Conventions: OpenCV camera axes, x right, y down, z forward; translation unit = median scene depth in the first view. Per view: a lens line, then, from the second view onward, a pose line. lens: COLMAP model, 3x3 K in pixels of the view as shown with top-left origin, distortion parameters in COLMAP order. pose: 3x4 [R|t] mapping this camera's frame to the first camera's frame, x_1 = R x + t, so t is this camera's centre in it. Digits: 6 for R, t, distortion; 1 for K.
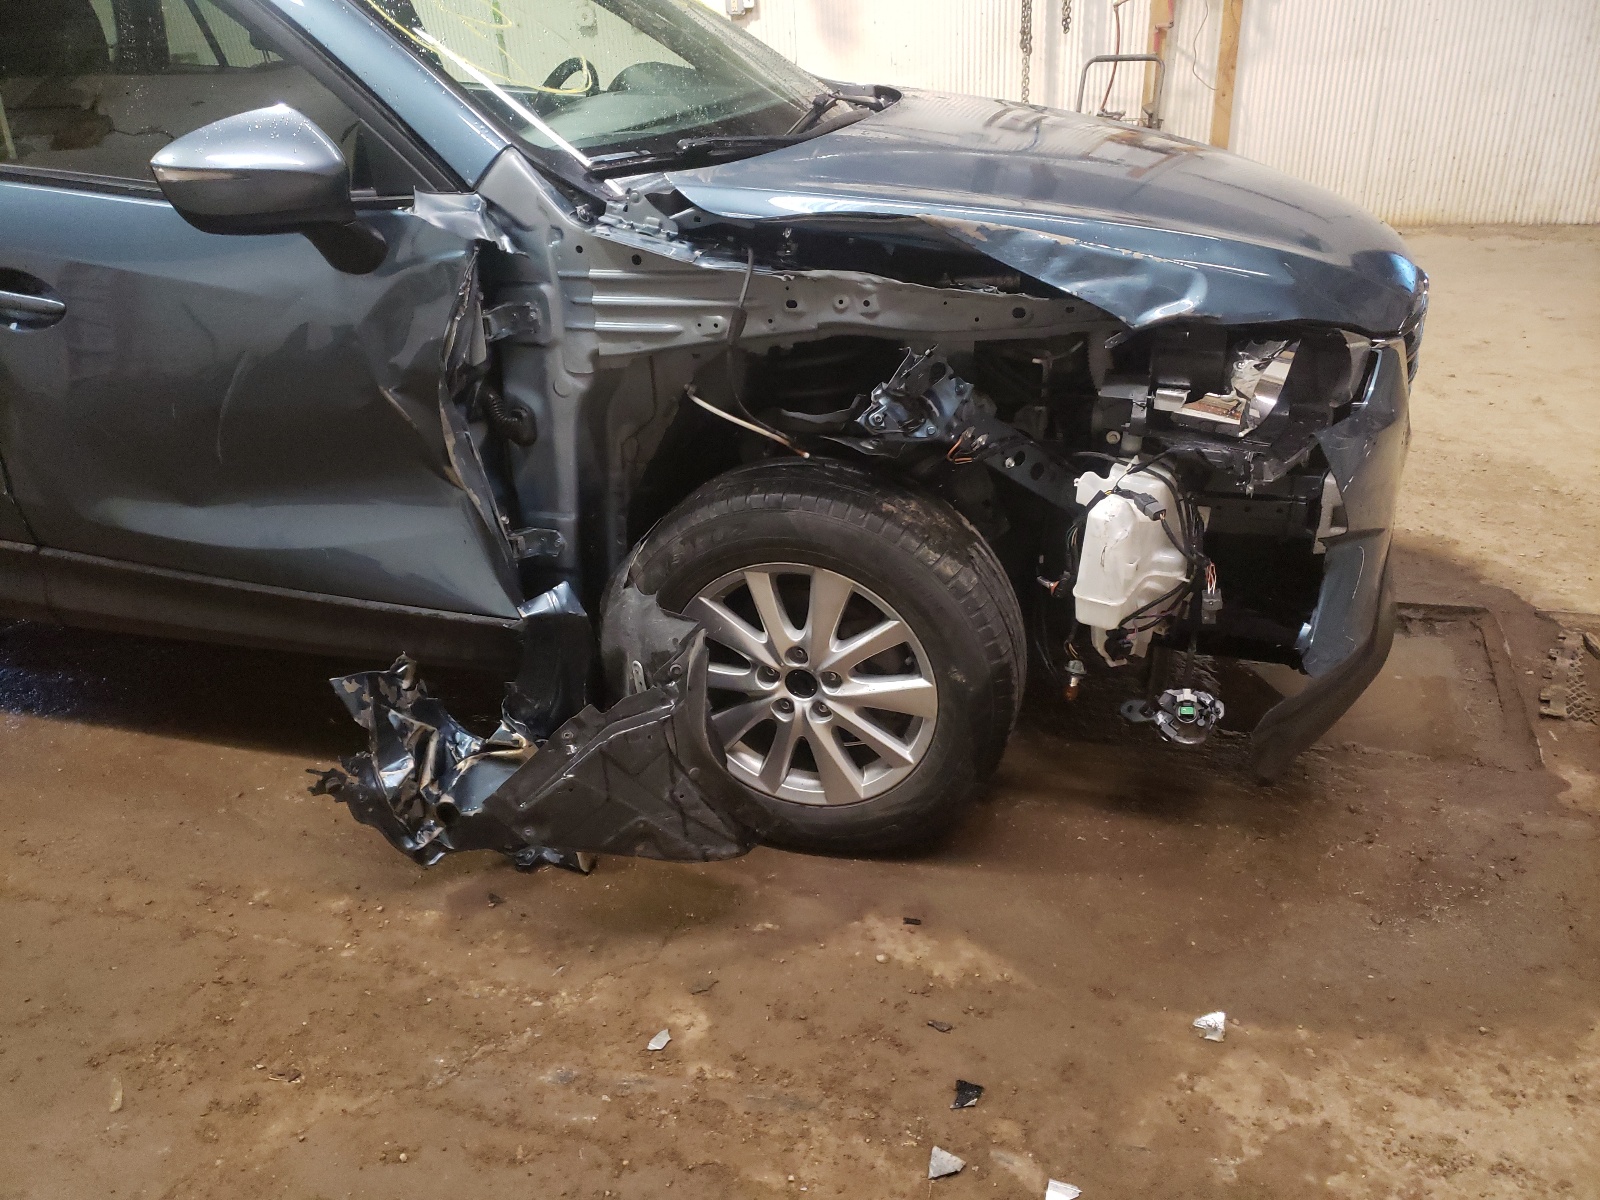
lens RADIAL K [[1193.7, 0, 800.9], [0, 1193.7, 531.7], [0, 0, 1]] dist [0.084024, -0.003590]
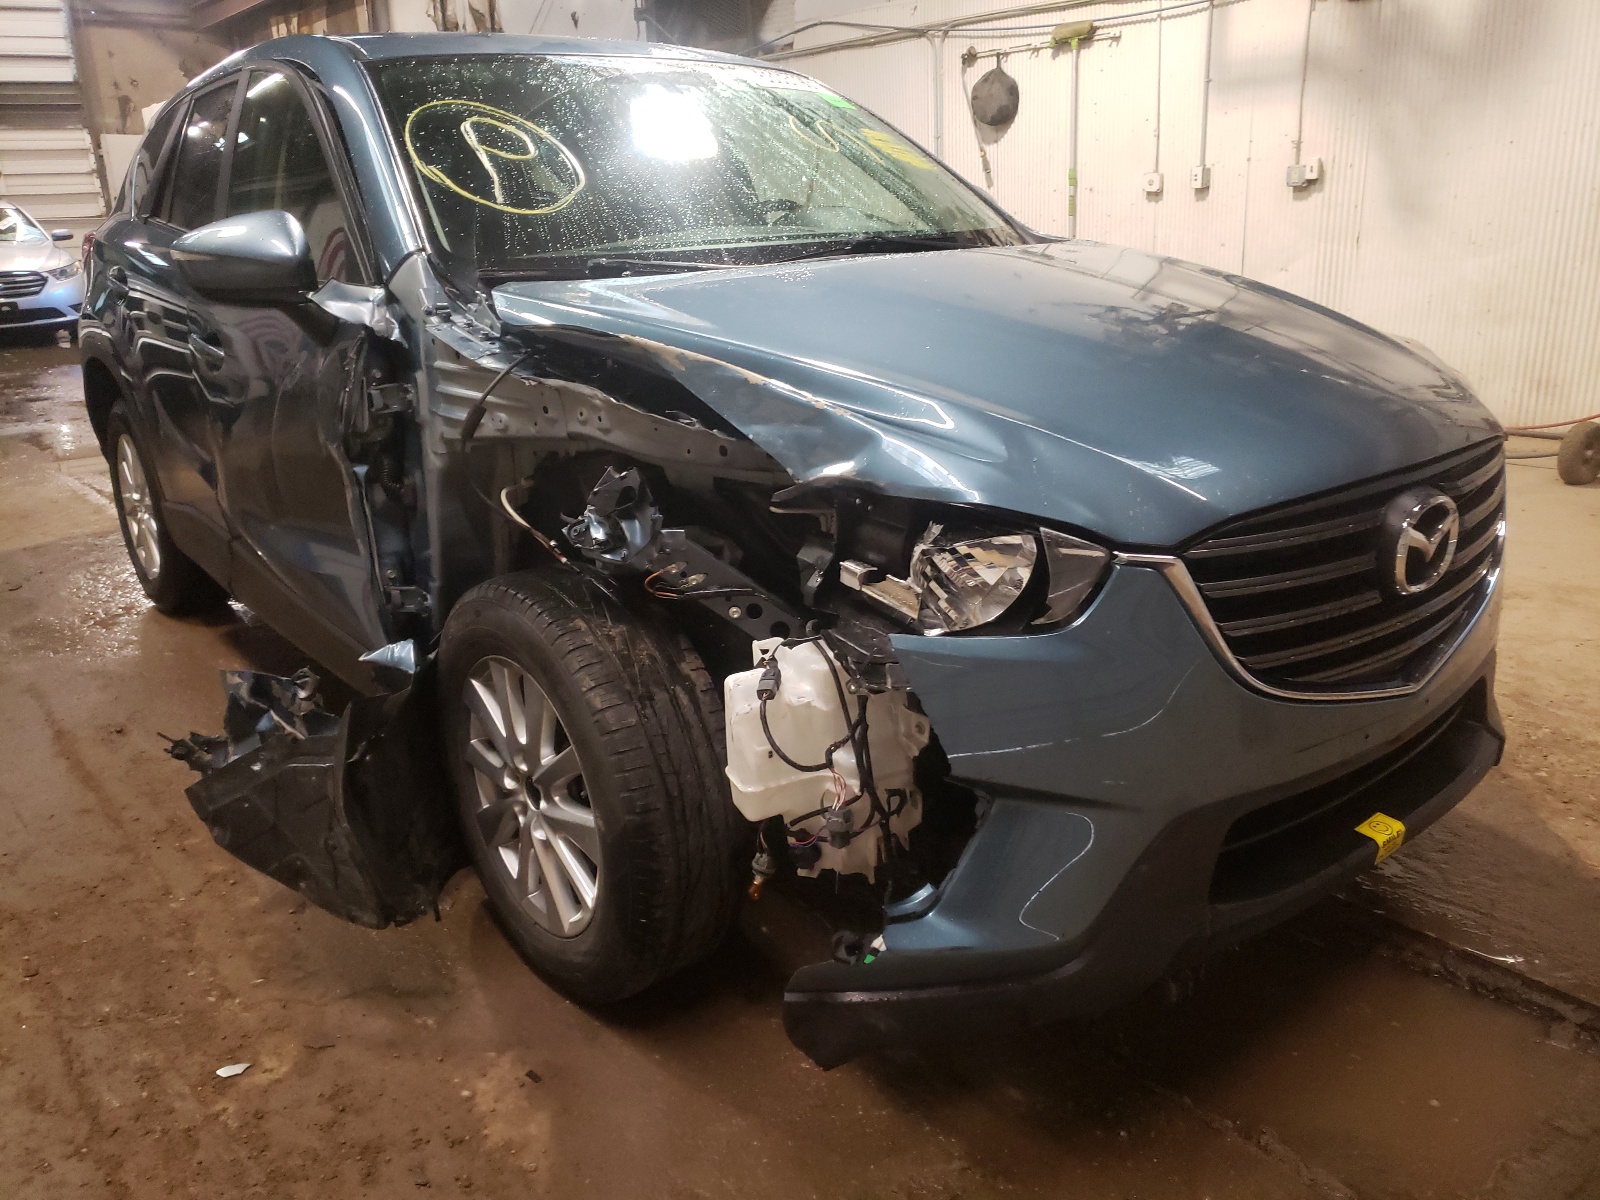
lens RADIAL K [[1193.7, 0, 800.9], [0, 1193.7, 531.7], [0, 0, 1]] dist [0.084024, -0.003590]
pose [[0.830521, 0.177101, -0.528082, 0.729326], [-0.244289, 0.967869, -0.059606, -0.079841], [0.500558, 0.178509, 0.847099, 0.251743]]
